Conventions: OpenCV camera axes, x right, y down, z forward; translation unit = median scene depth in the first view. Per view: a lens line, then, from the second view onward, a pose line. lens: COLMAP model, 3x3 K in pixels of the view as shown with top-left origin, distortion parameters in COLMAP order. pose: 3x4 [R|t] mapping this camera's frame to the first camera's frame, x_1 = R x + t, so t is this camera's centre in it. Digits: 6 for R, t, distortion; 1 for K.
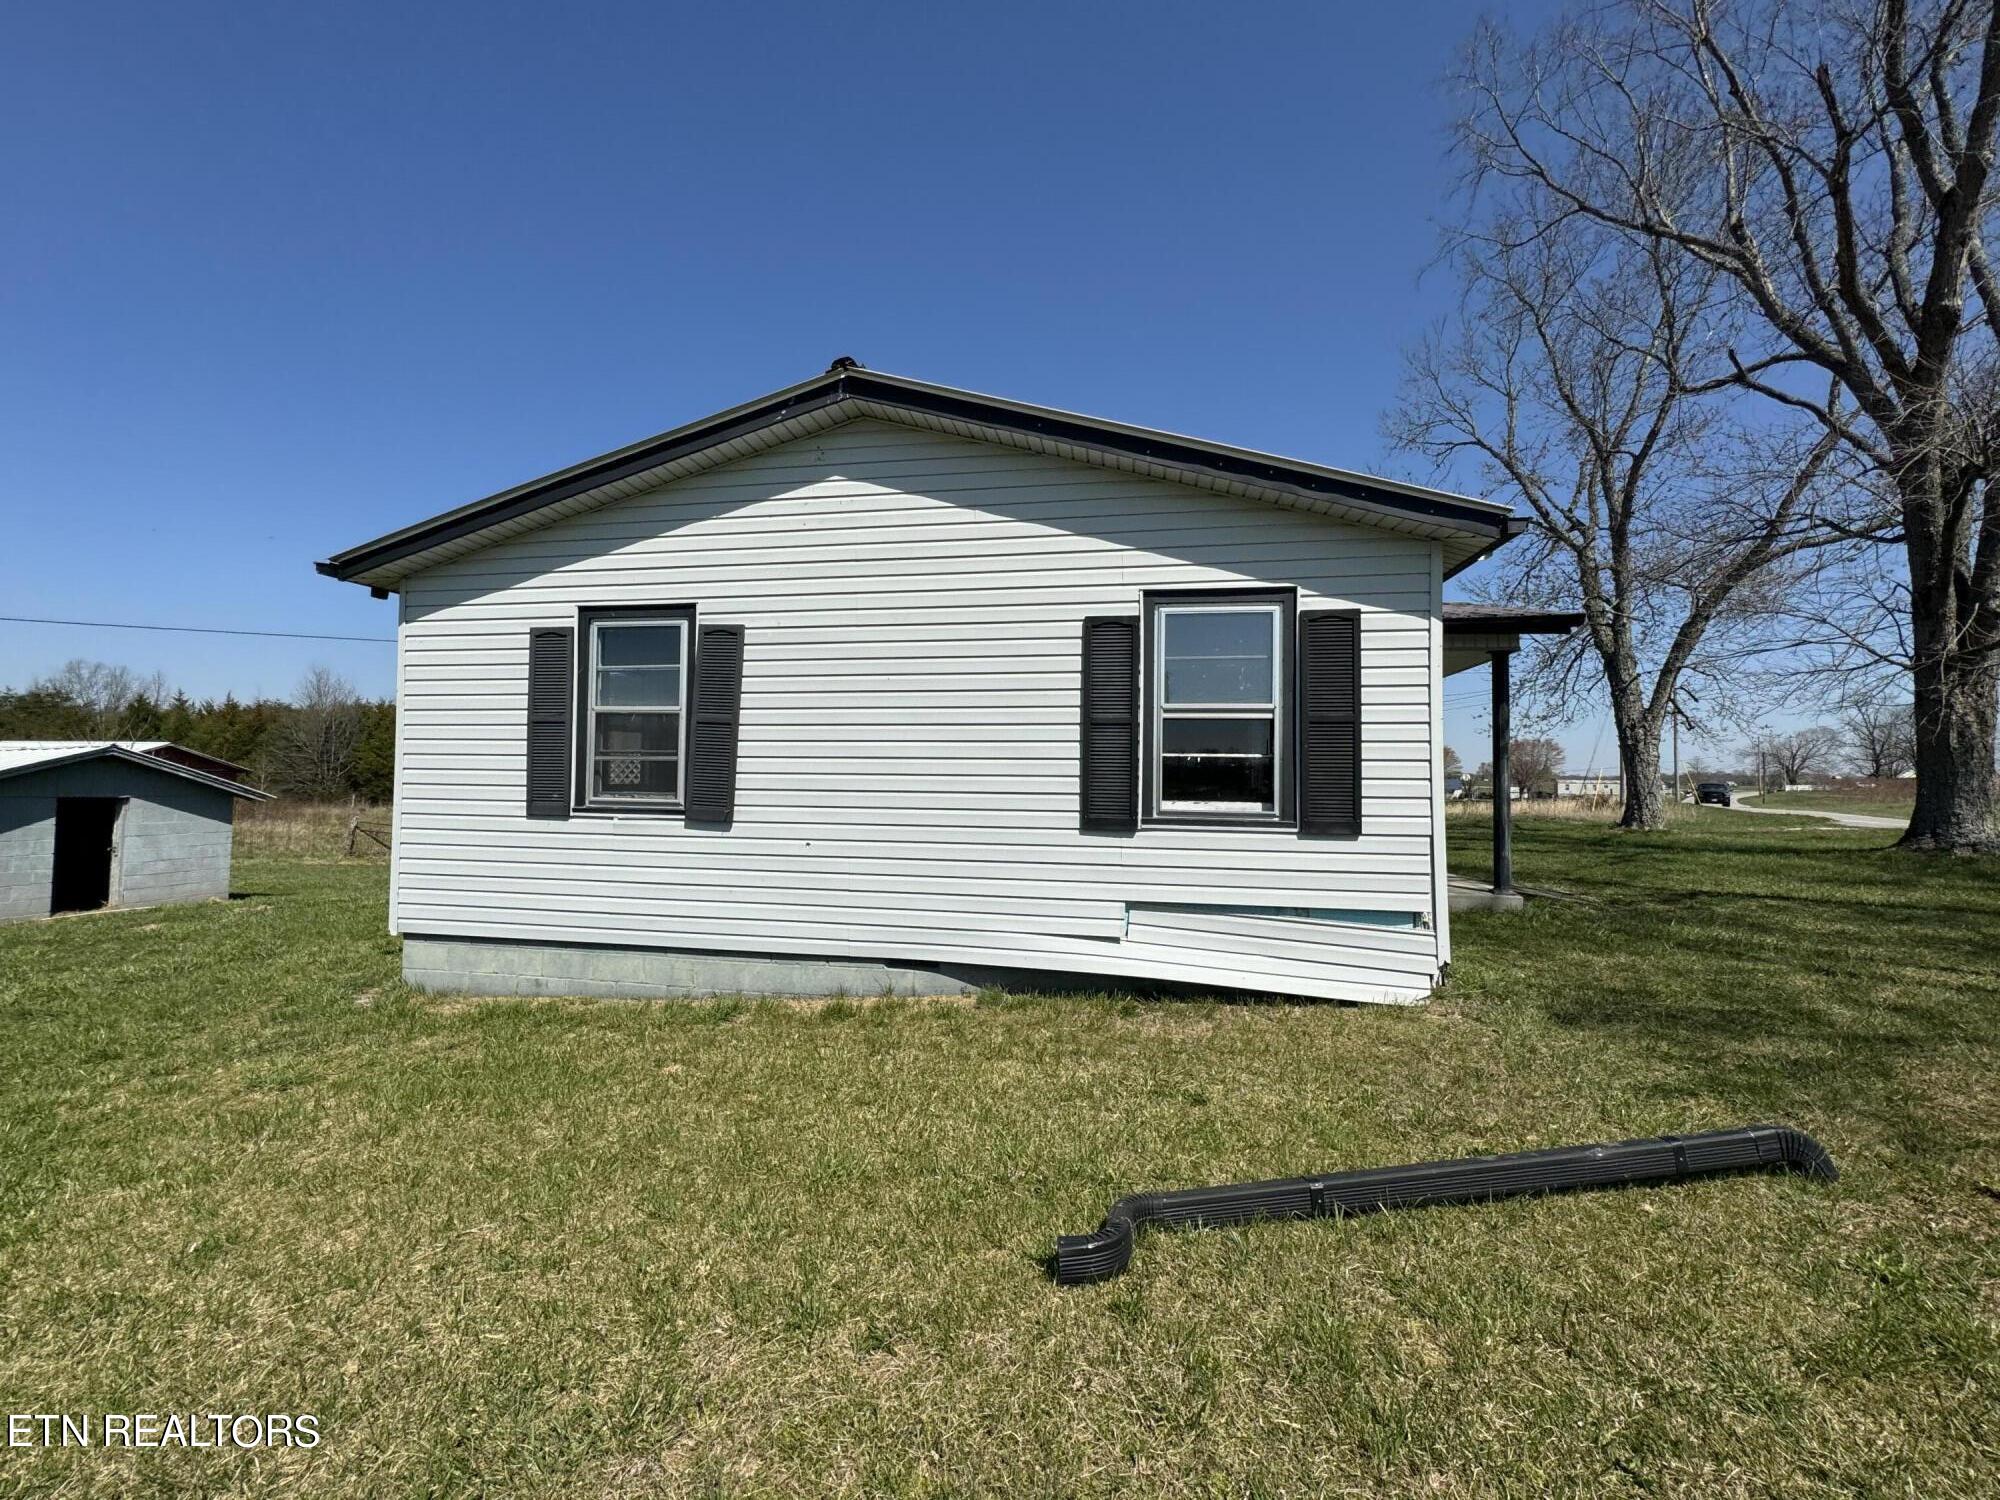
lens RADIAL K [[803.3, 0, 1000.5], [0, 803.3, 744.2], [0, 0, 1]] dist [-0.001390, 0.000527]
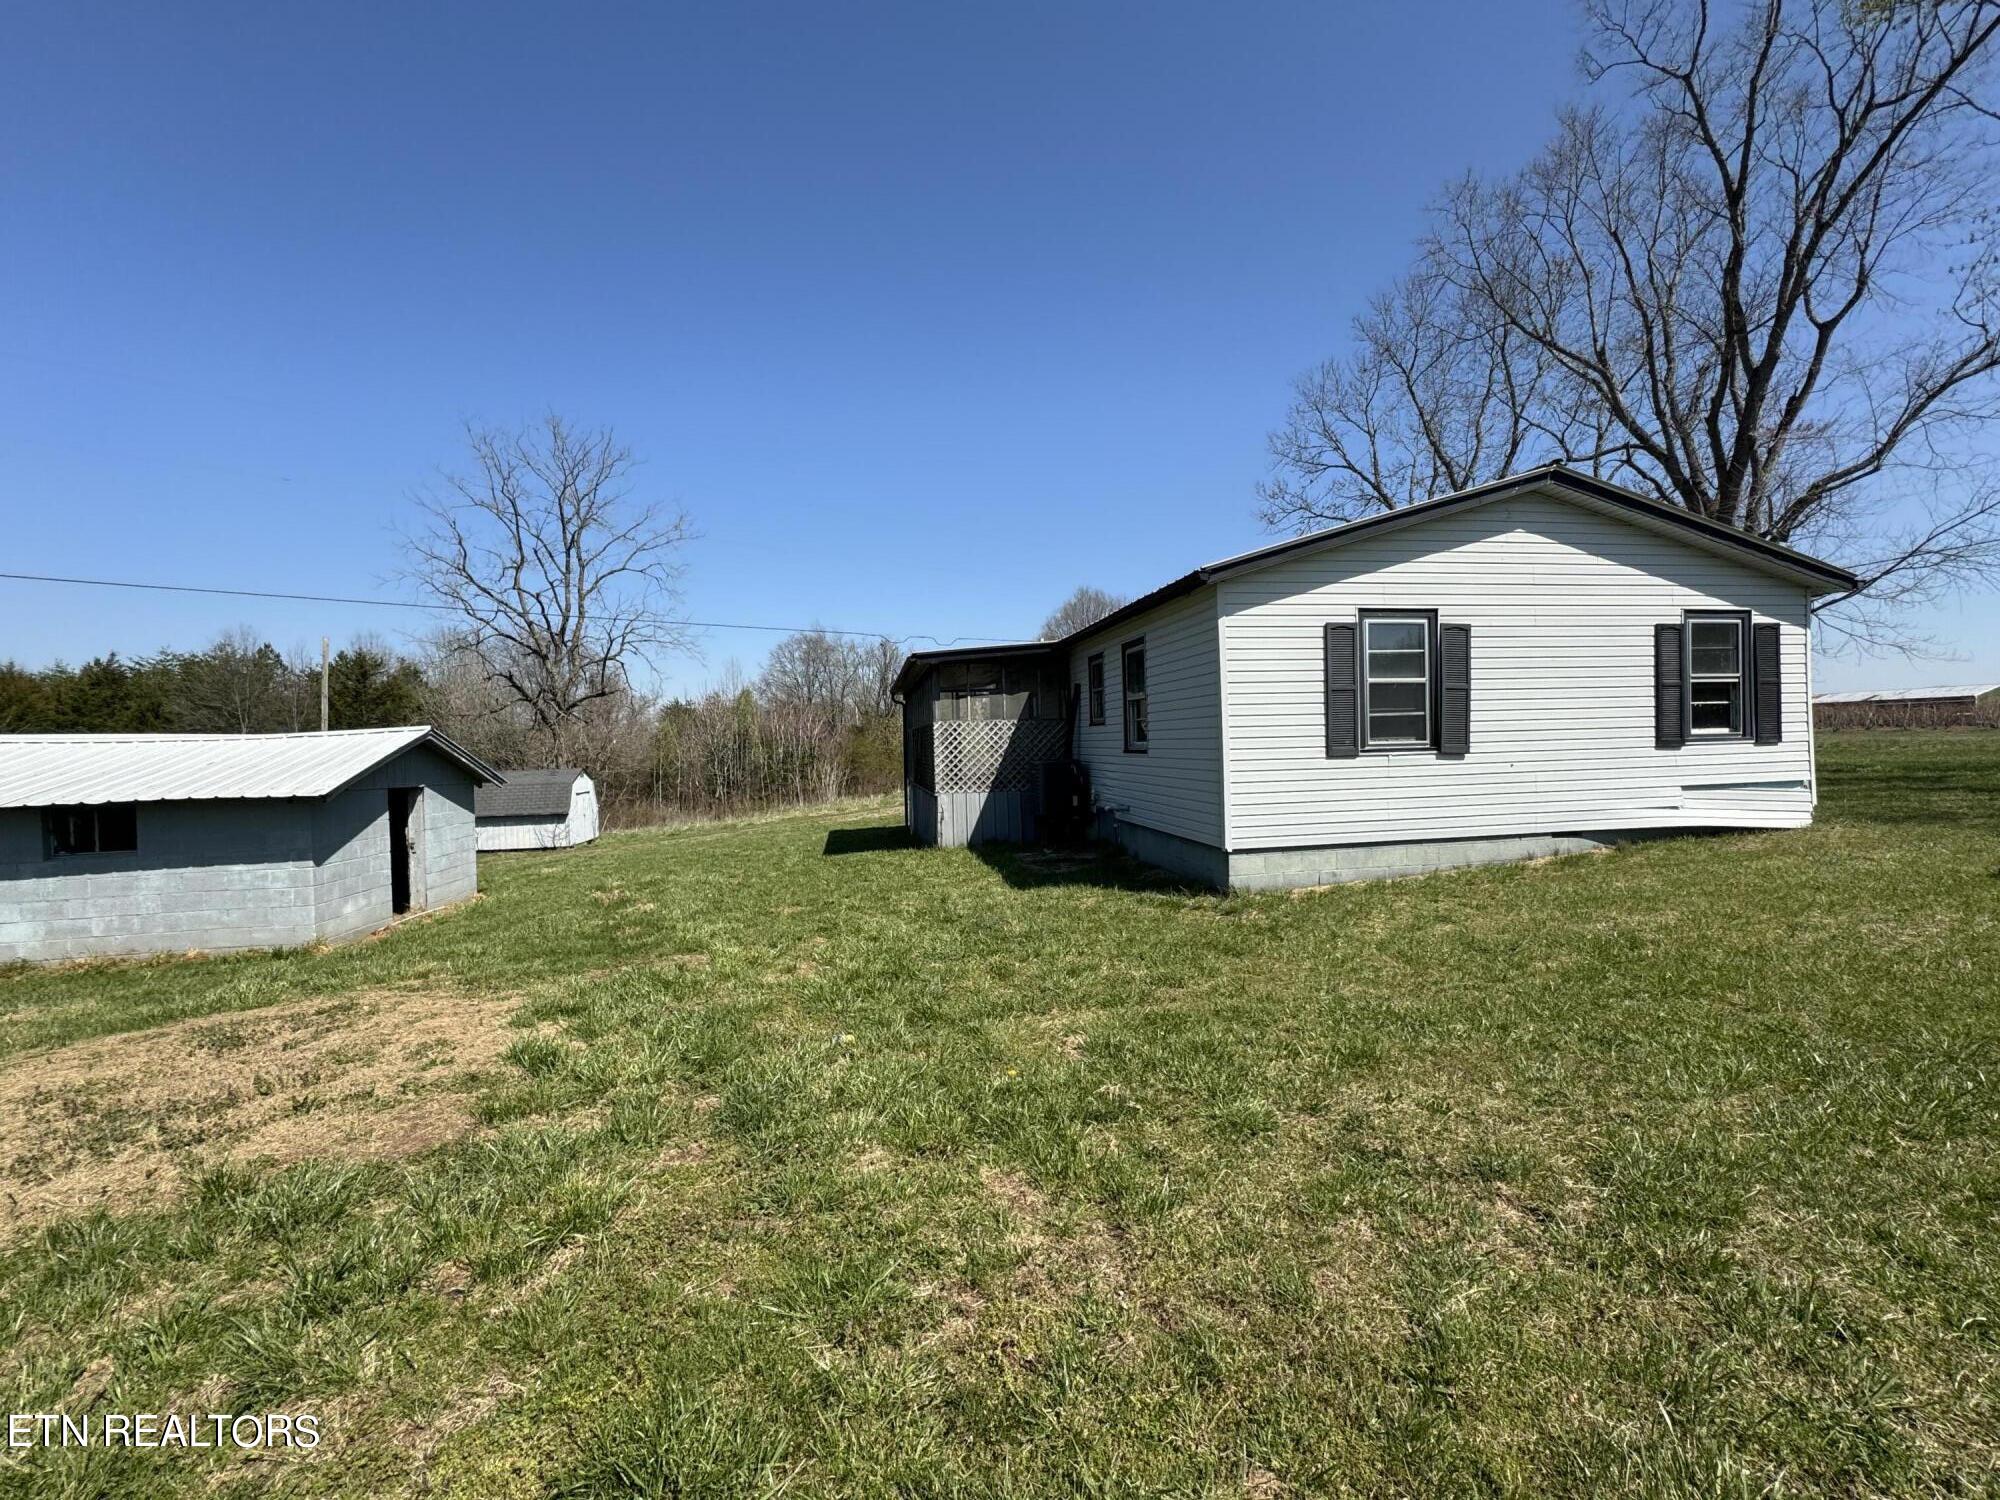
lens RADIAL K [[803.3, 0, 993.6], [0, 803.3, 749.5], [0, 0, 1]] dist [-0.001390, 0.000527]
pose [[0.937457, -0.040786, 0.345702, -1.826604], [0.024683, 0.998401, 0.050855, -0.012106], [-0.347224, -0.039142, 0.936965, -0.129497]]
